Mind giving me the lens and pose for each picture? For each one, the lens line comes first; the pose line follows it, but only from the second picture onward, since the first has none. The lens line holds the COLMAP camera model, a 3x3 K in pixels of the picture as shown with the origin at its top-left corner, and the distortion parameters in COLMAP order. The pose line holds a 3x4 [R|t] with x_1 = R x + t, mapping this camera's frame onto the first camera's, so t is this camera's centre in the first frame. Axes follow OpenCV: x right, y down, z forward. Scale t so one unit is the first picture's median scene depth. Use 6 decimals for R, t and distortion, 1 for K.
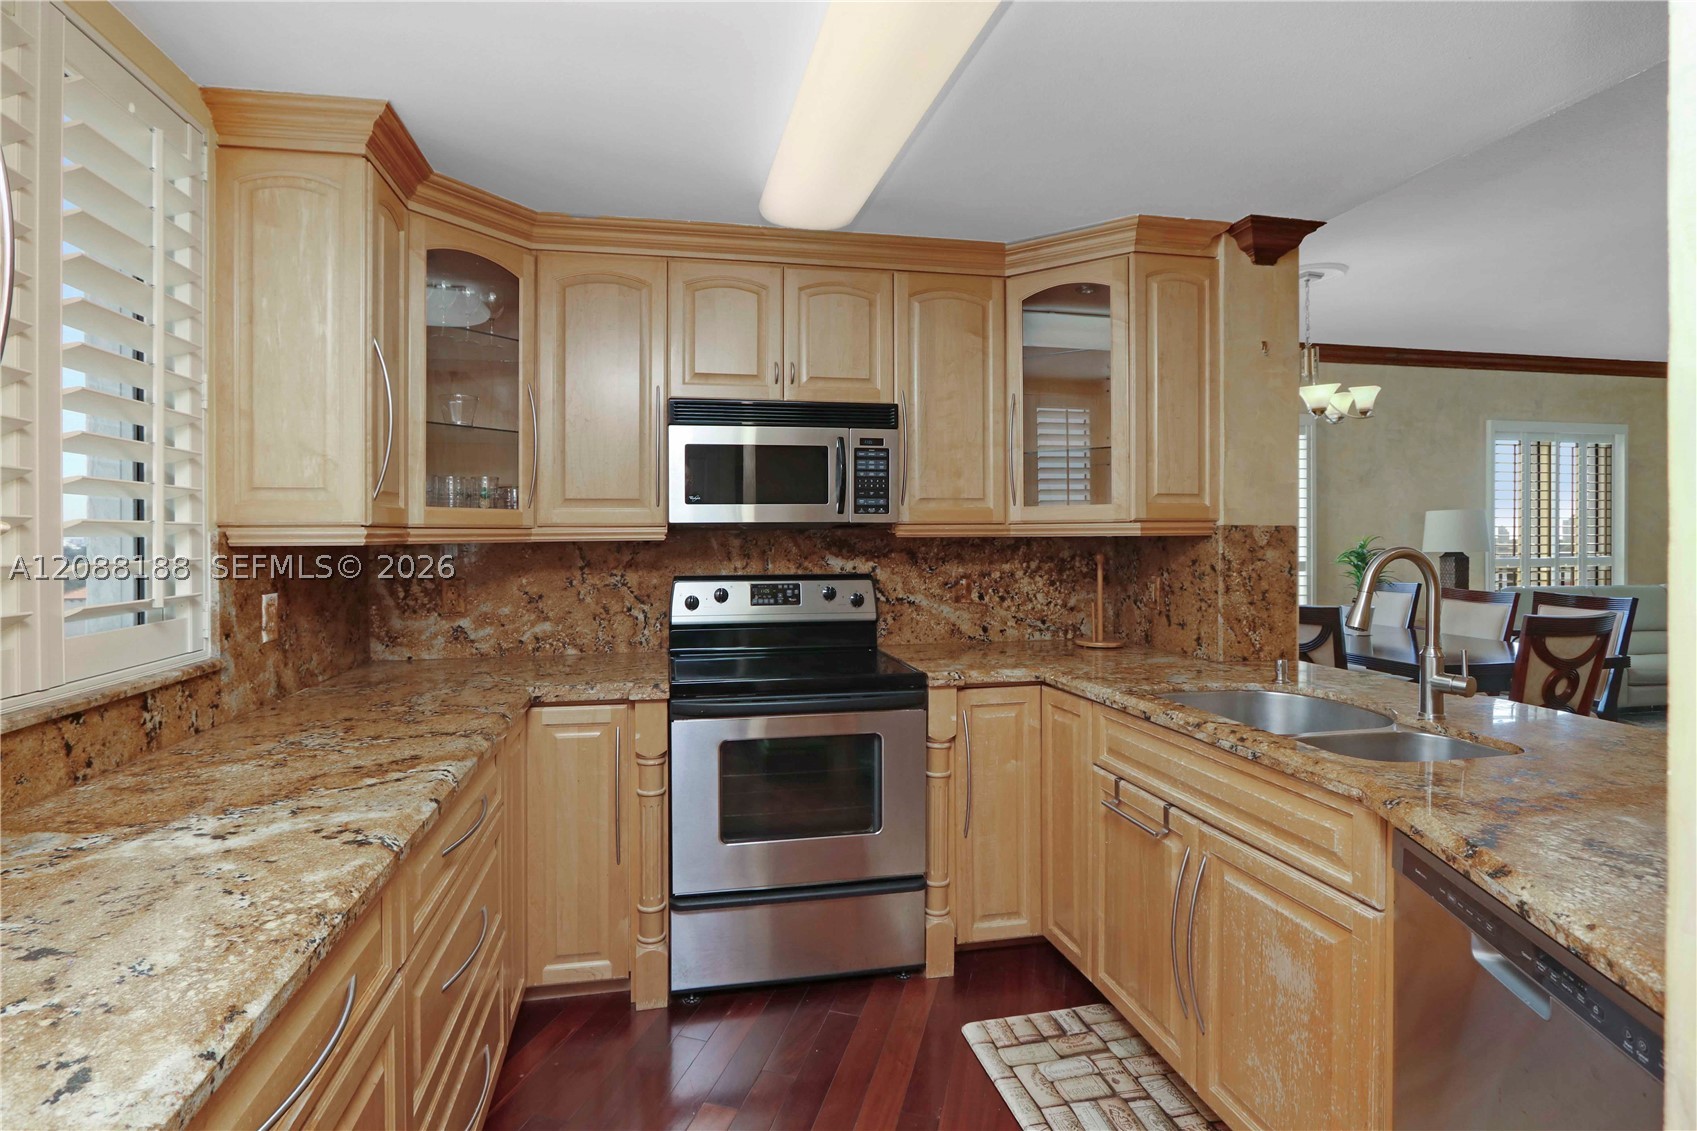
lens RADIAL K [[801.0, 0, 849.5], [0, 801.0, 529.8], [0, 0, 1]] dist [-0.000198, 0.000055]
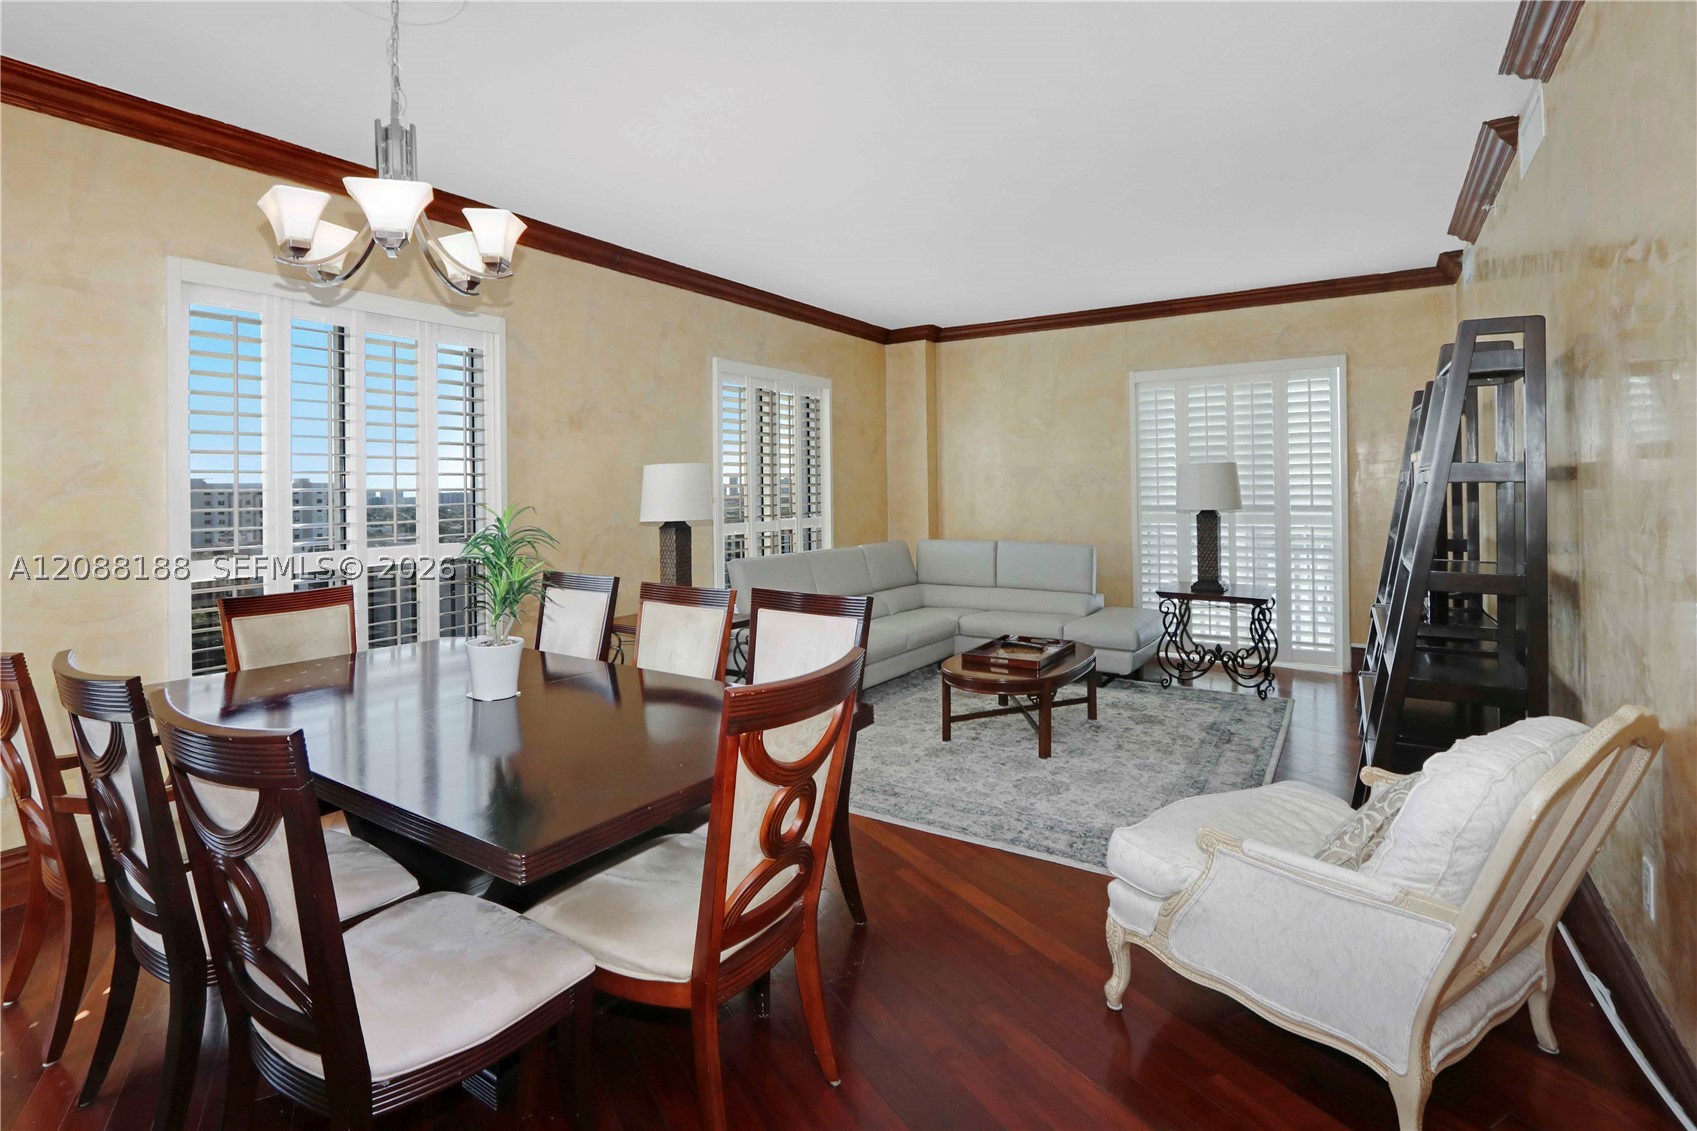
lens RADIAL K [[798.6, 0, 847.6], [0, 798.6, 485.1], [0, 0, 1]] dist [-0.000149, -0.000003]
pose [[0.687296, -0.004346, 0.726364, 0.324834], [0.006743, 0.999977, -0.000397, -0.004261], [-0.726346, 0.005171, 0.687310, 0.370703]]
